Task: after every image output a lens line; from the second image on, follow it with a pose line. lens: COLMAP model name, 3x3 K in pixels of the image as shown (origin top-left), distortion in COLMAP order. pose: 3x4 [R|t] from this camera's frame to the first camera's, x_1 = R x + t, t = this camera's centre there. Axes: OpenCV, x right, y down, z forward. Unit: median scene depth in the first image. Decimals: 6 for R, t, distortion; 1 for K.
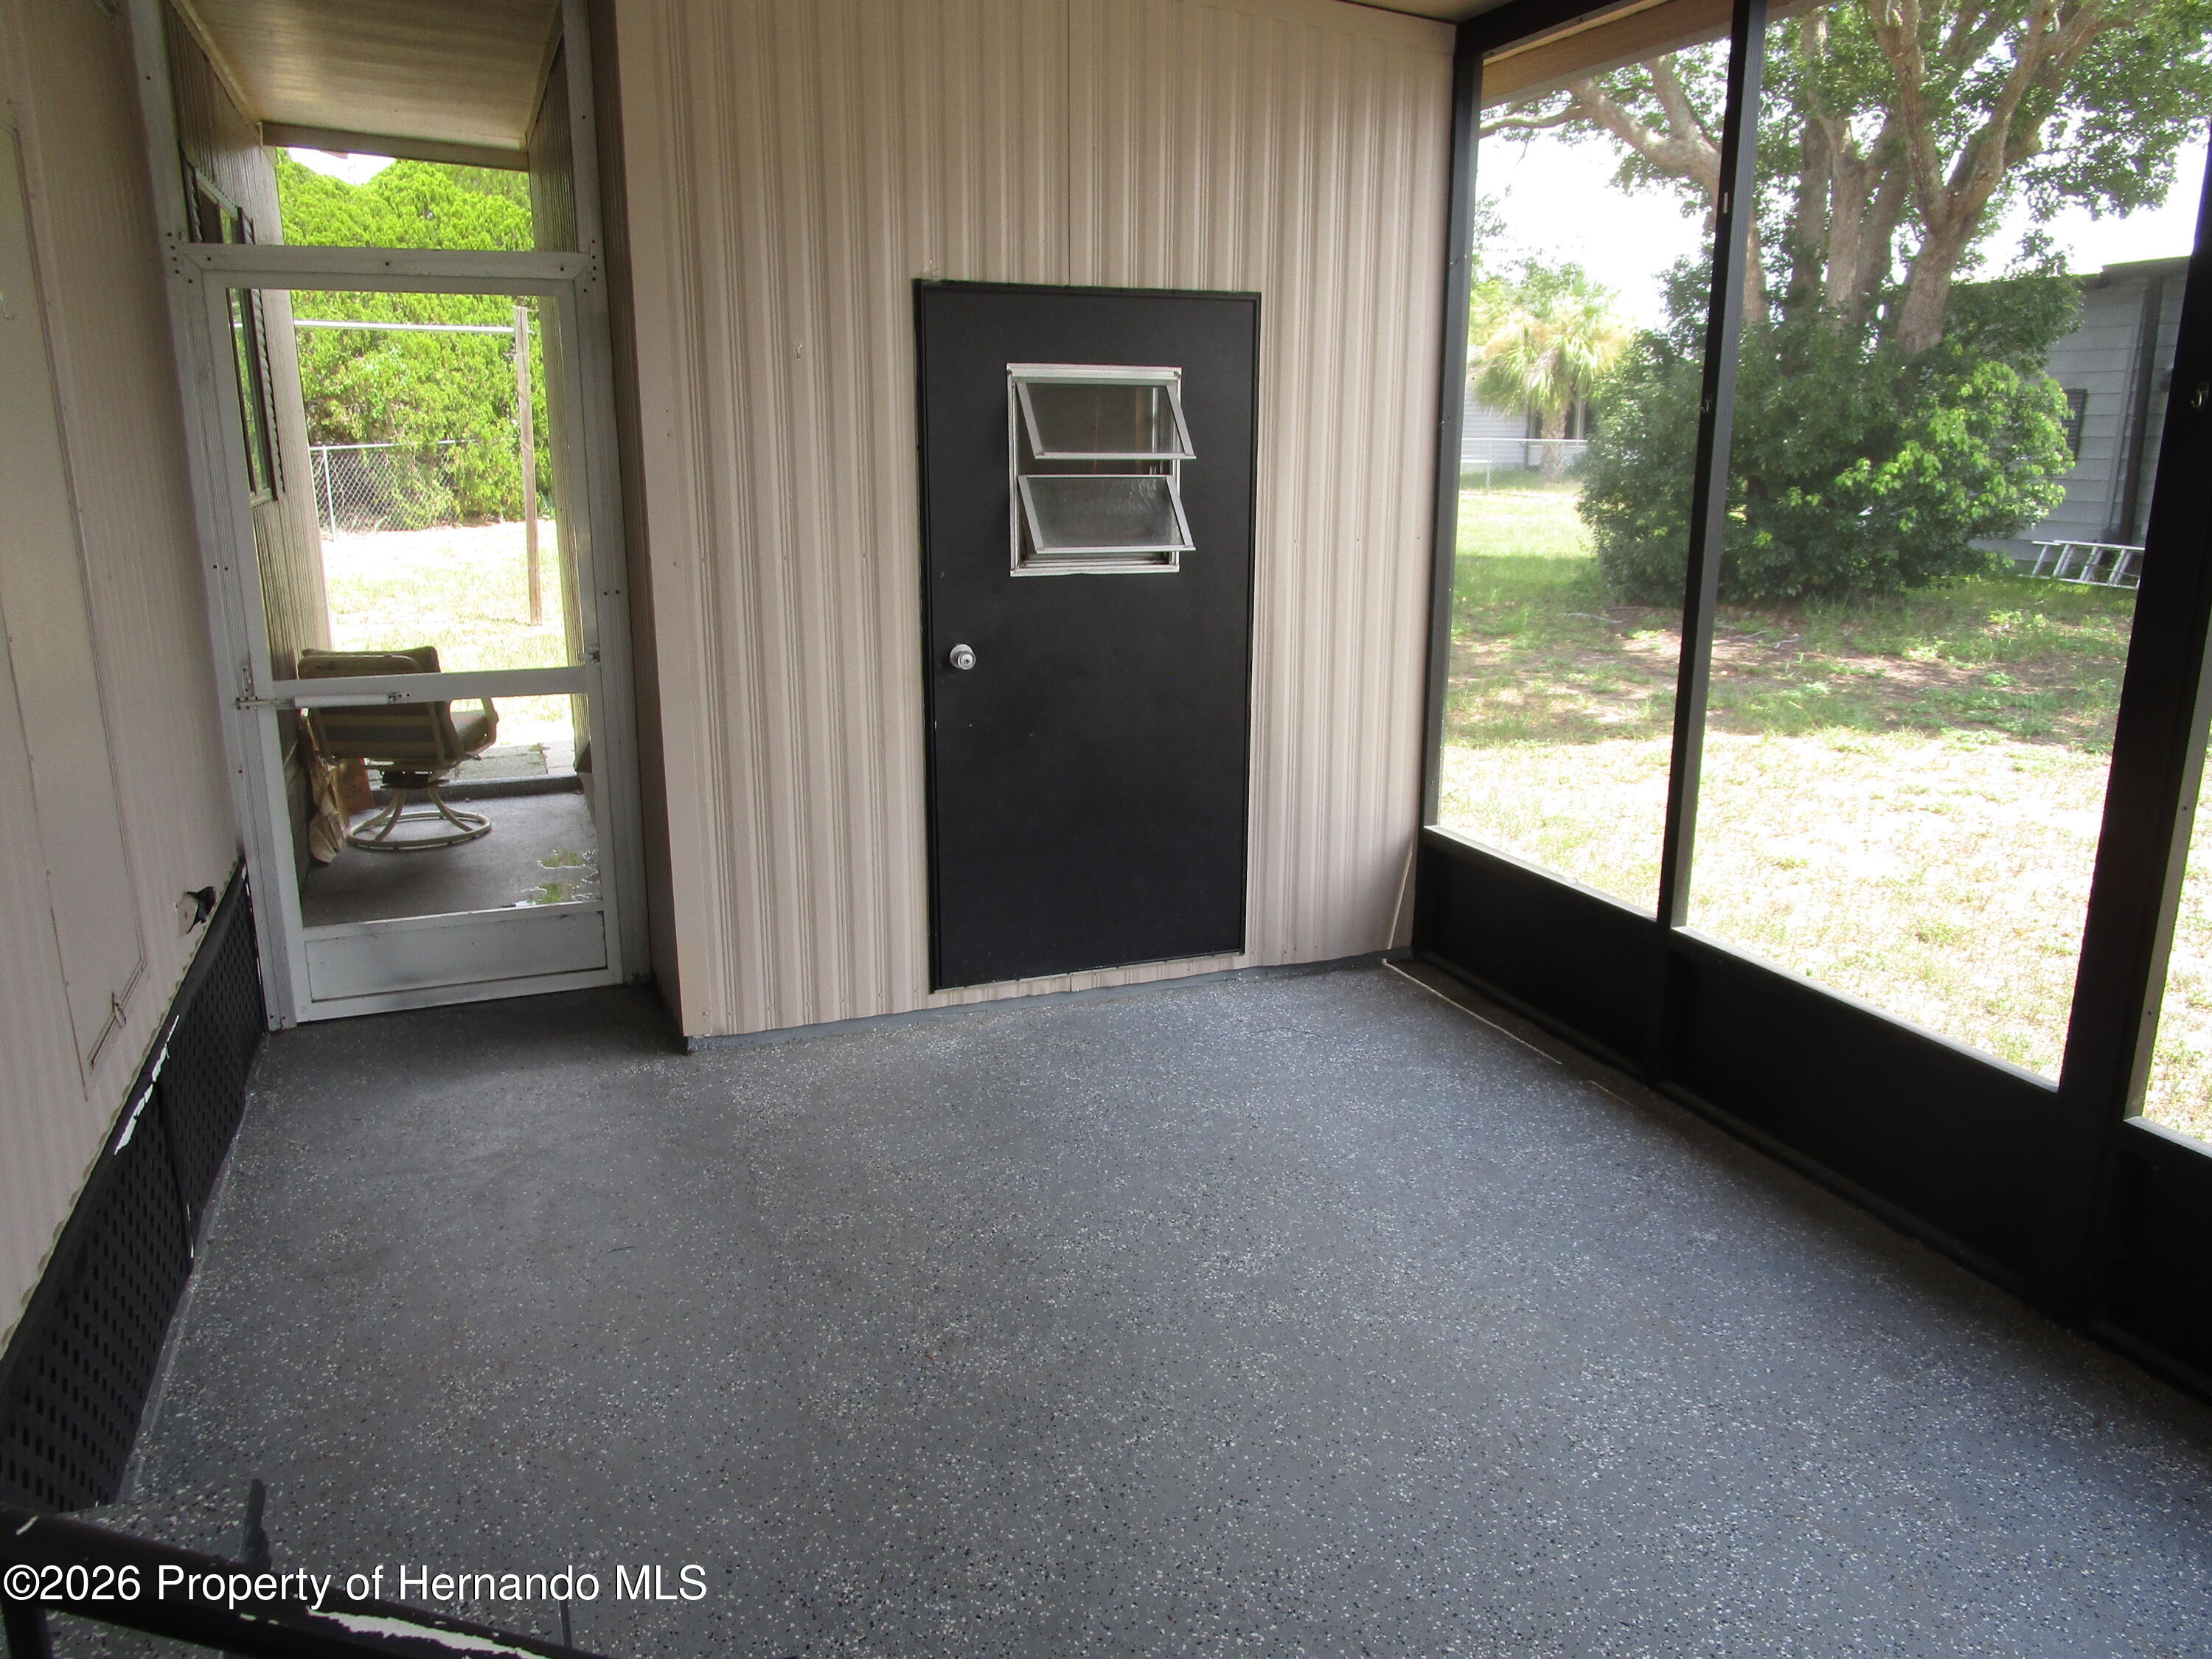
lens RADIAL K [[1592.1, 0, 1105.9], [0, 1592.1, 830.1], [0, 0, 1]] dist [-0.021755, 0.010778]
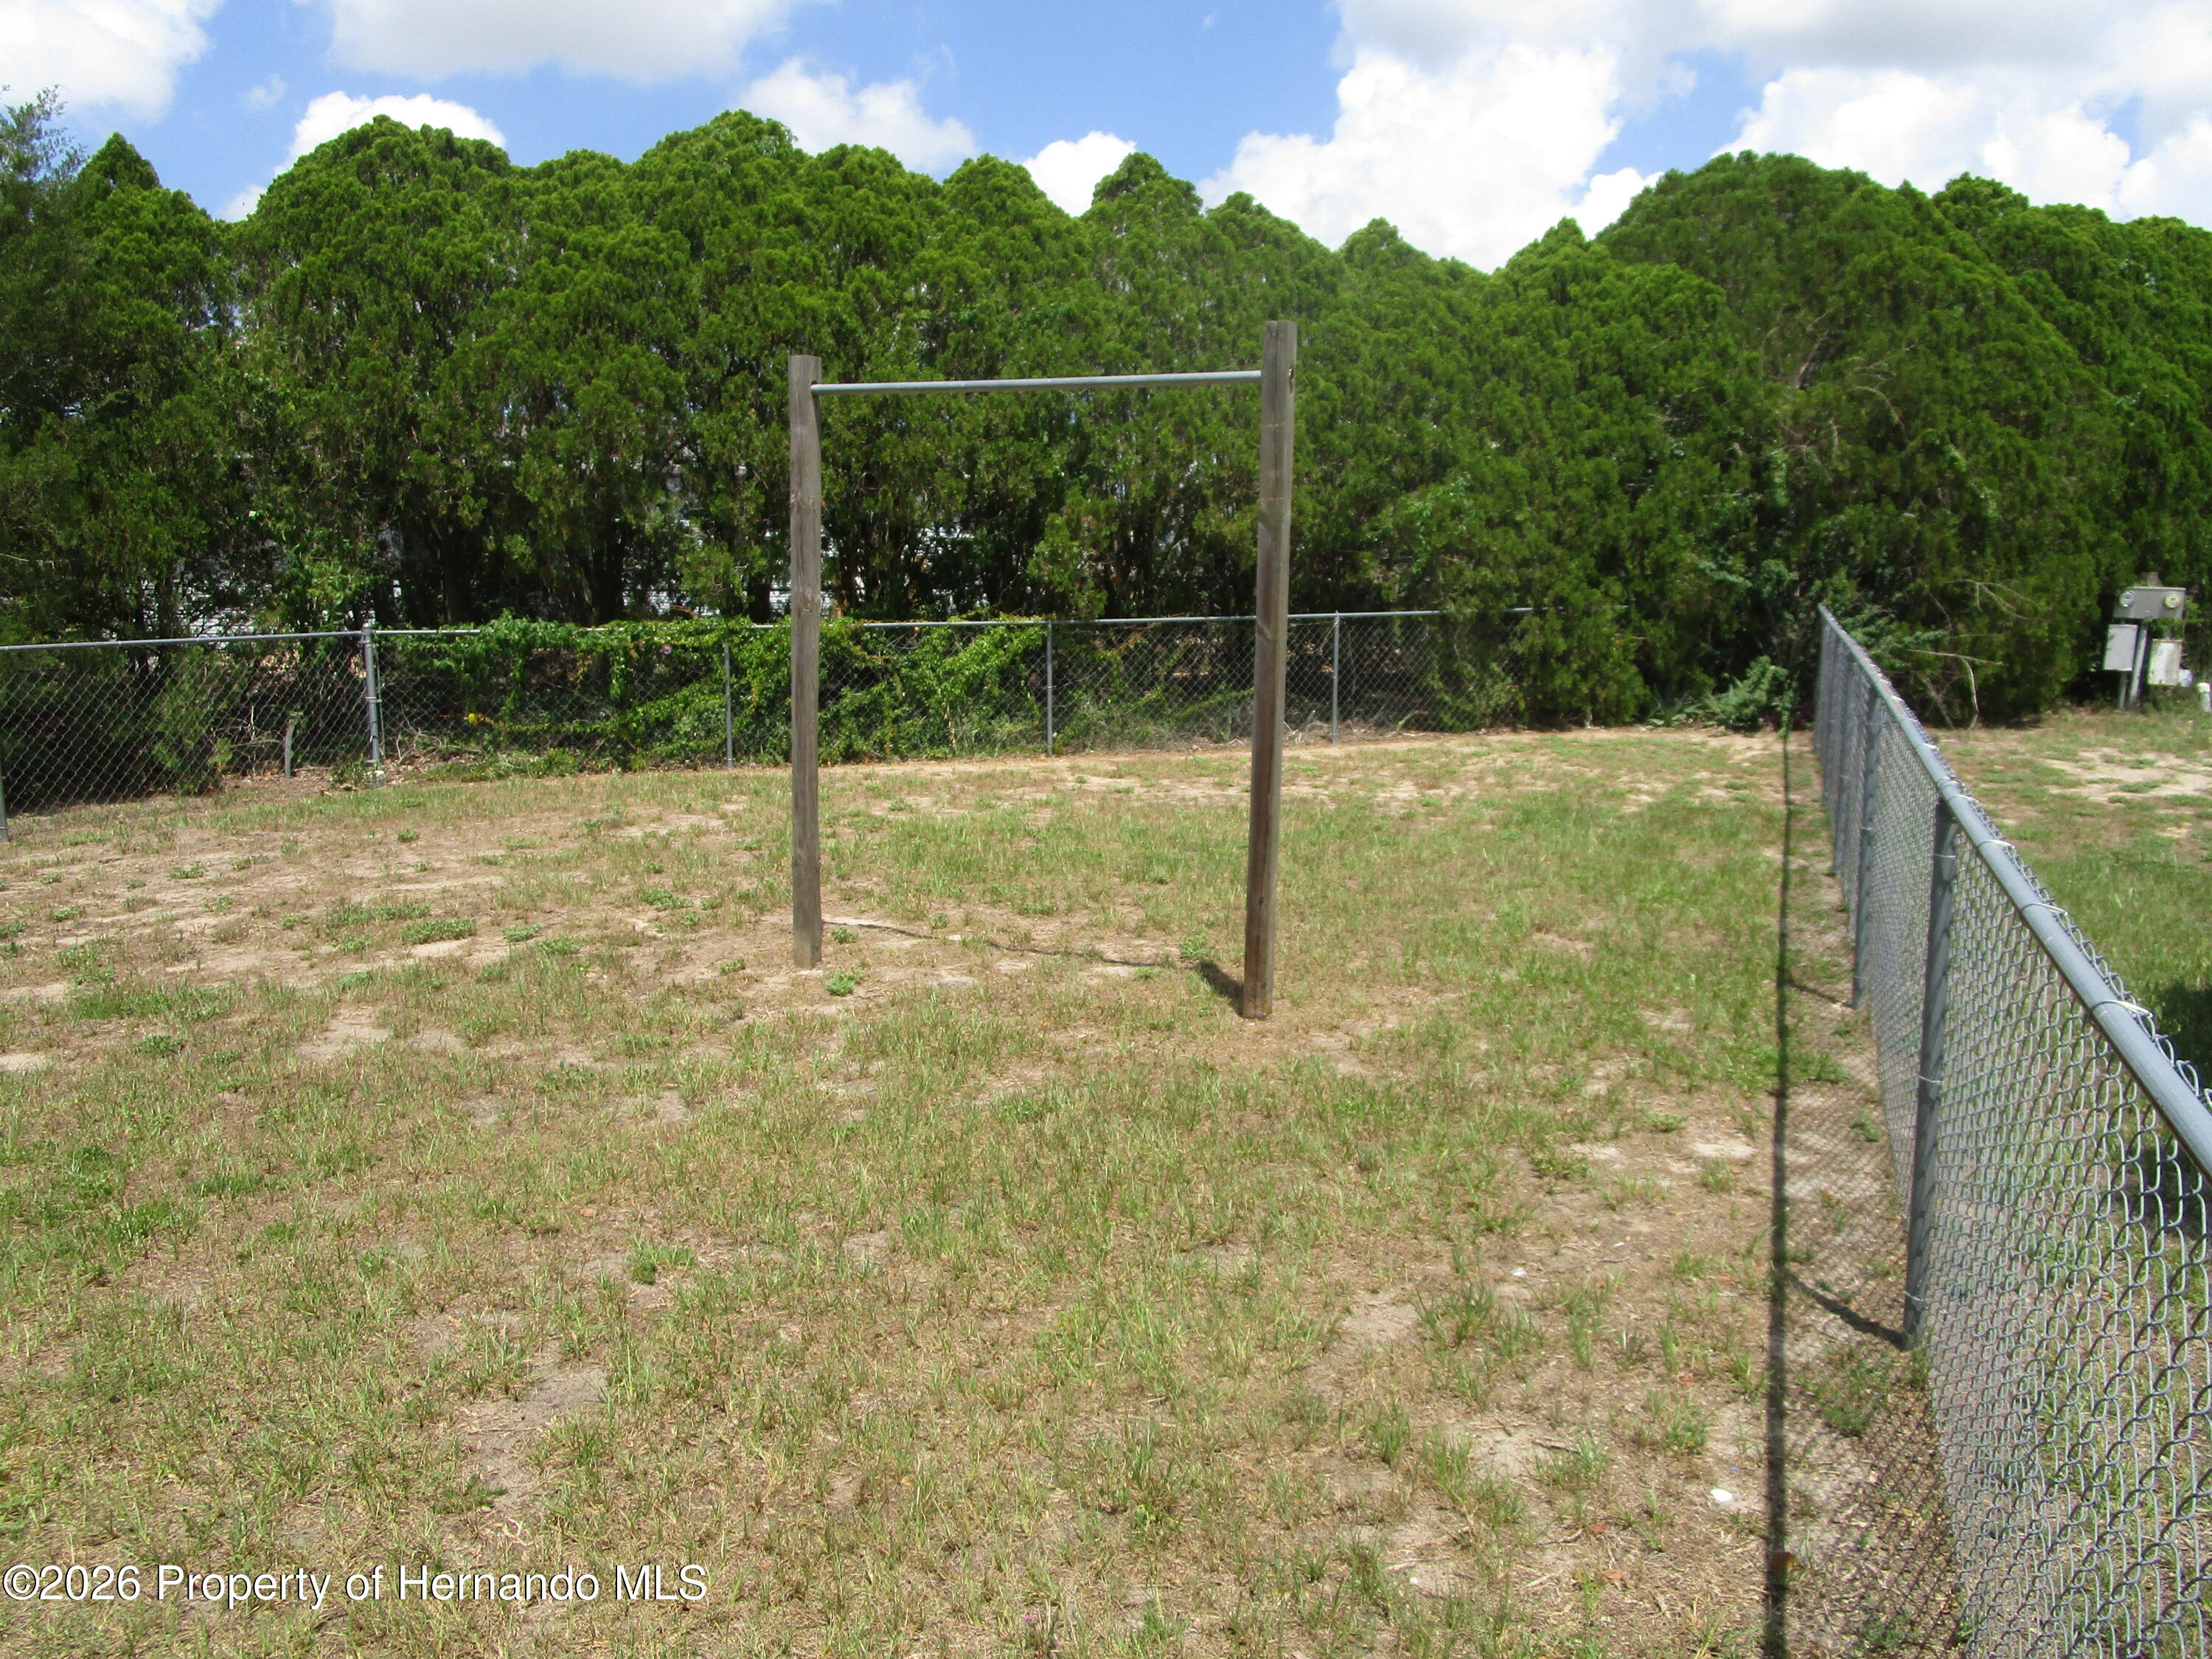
lens RADIAL K [[1592.1, 0, 1106.4], [0, 1592.1, 826.8], [0, 0, 1]] dist [-0.021755, 0.010778]
pose [[0.695106, 0.111475, -0.710212, -0.037155], [-0.186526, 0.982039, -0.028418, -0.098569], [0.694288, 0.152226, 0.703414, 0.401227]]
